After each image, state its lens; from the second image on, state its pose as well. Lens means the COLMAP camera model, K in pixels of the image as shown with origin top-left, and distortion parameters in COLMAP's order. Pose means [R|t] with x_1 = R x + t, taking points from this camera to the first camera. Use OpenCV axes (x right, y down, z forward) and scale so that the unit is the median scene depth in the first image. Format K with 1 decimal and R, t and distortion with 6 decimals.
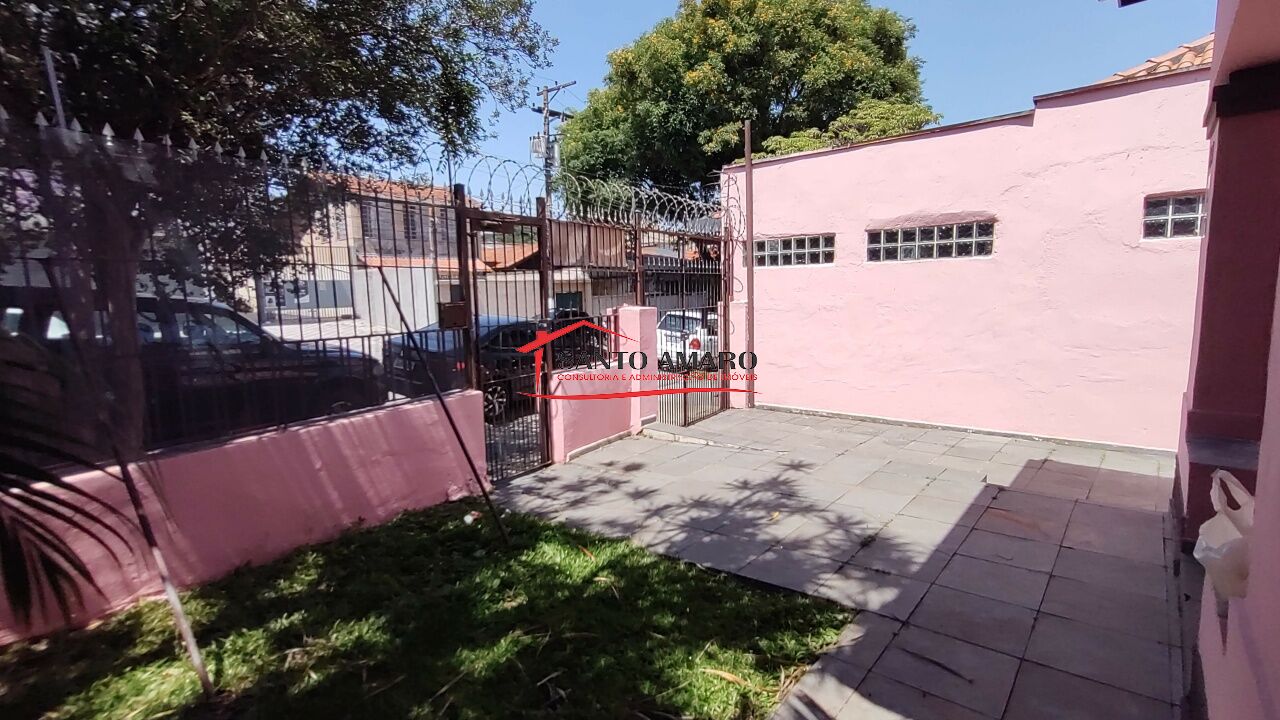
lens RADIAL K [[583.7, 0, 642.5], [0, 583.7, 353.6], [0, 0, 1]] dist [0.002517, 0.000004]
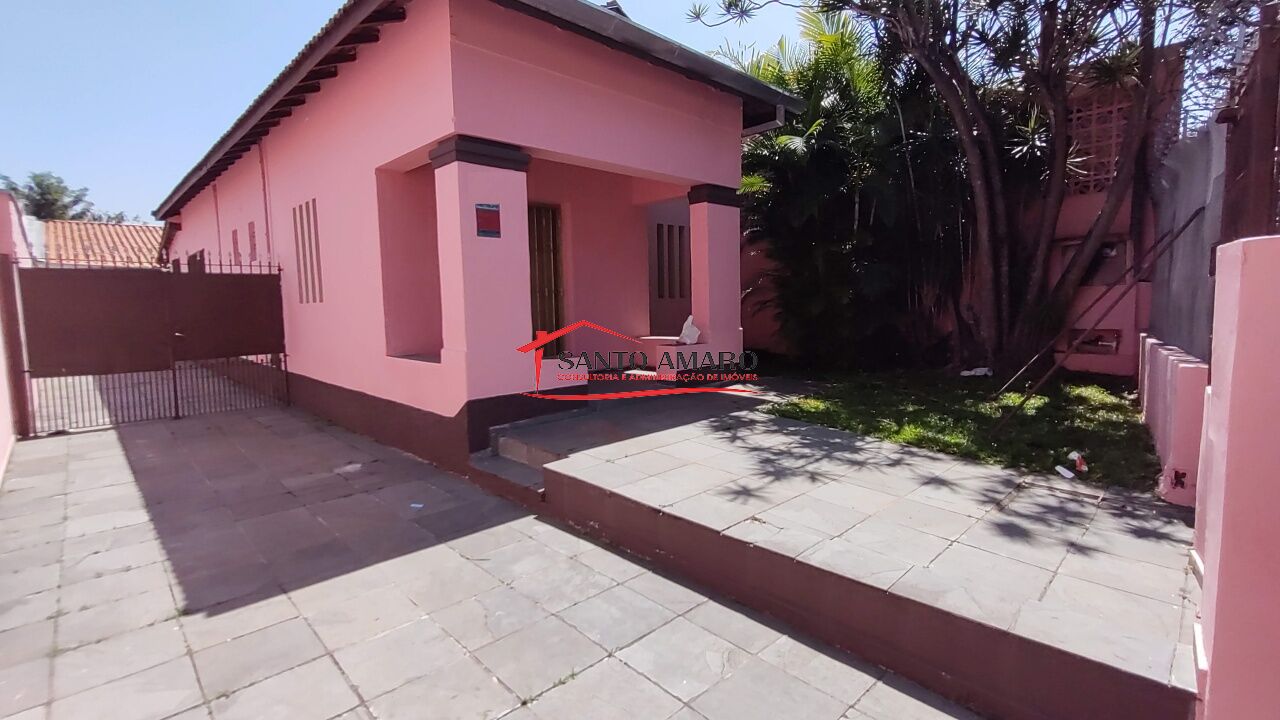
lens RADIAL K [[583.7, 0, 642.5], [0, 583.7, 353.6], [0, 0, 1]] dist [0.002517, 0.000004]
pose [[-0.996025, 0.037811, 0.080645, 0.345441], [0.052930, 0.979475, 0.194491, -0.130858], [-0.071636, 0.197986, -0.977584, 1.798165]]
